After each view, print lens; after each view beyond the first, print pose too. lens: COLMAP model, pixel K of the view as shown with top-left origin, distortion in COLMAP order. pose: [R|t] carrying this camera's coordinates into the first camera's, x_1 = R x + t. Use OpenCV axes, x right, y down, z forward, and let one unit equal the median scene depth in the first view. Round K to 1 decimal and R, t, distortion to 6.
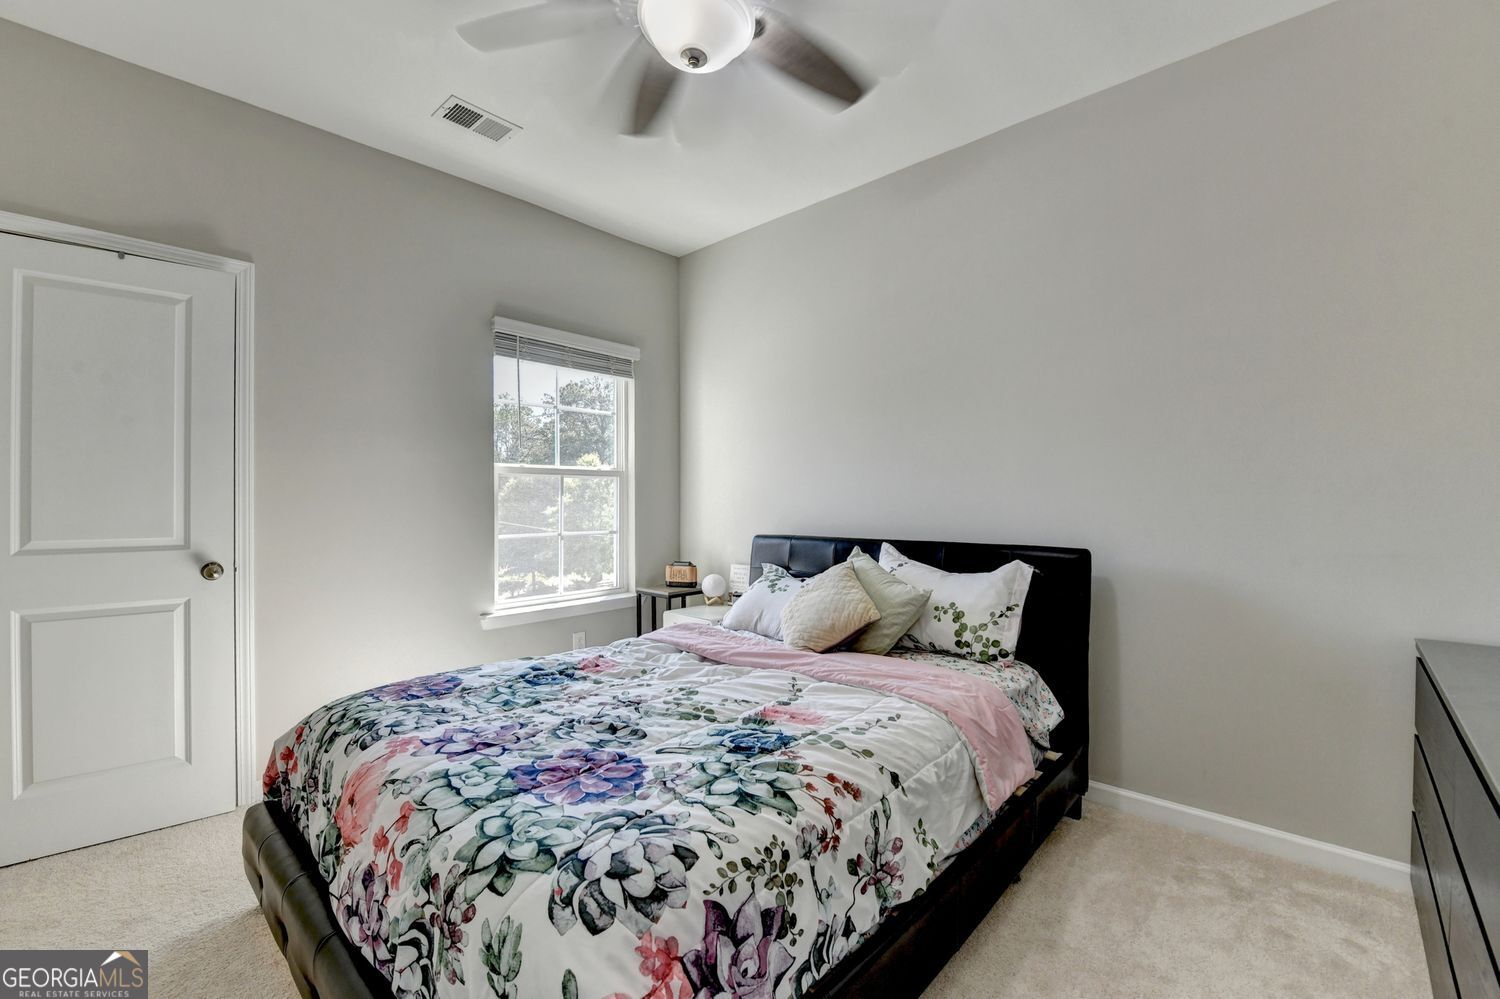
lens RADIAL K [[621.5, 0, 754.1], [0, 621.5, 517.8], [0, 0, 1]] dist [-0.062893, 0.000216]
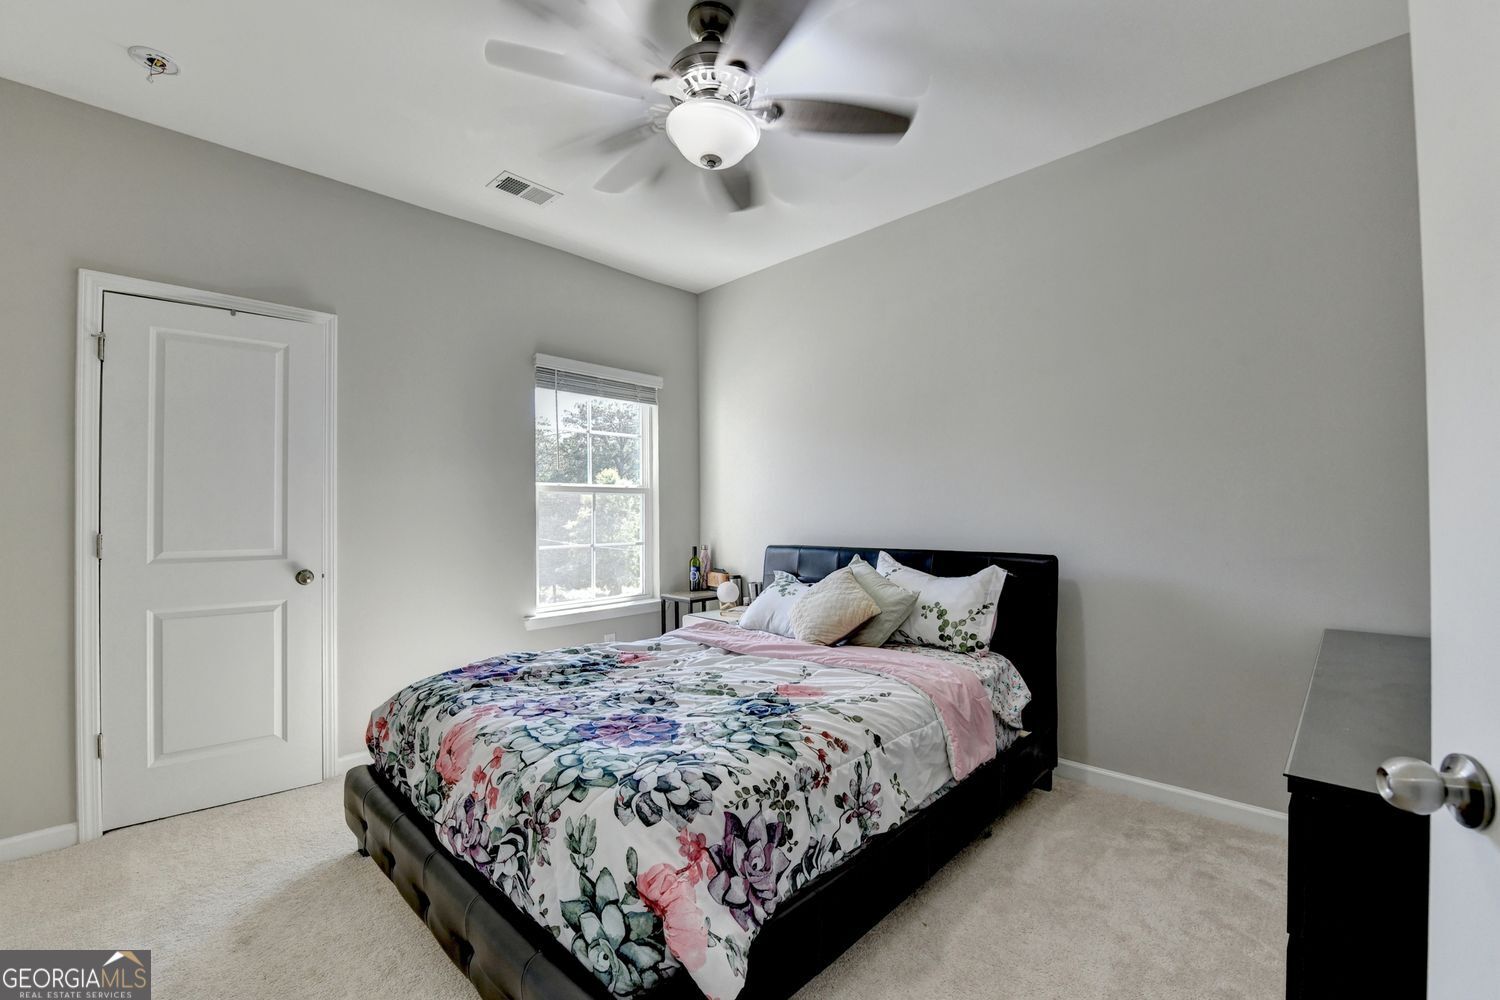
lens RADIAL K [[621.5, 0, 754.1], [0, 621.5, 518.3], [0, 0, 1]] dist [-0.062893, 0.000216]
pose [[0.999607, -0.006552, -0.027257, 0.017597], [0.006035, 0.999802, -0.018986, 0.000325], [0.027376, 0.018814, 0.999448, -0.259625]]
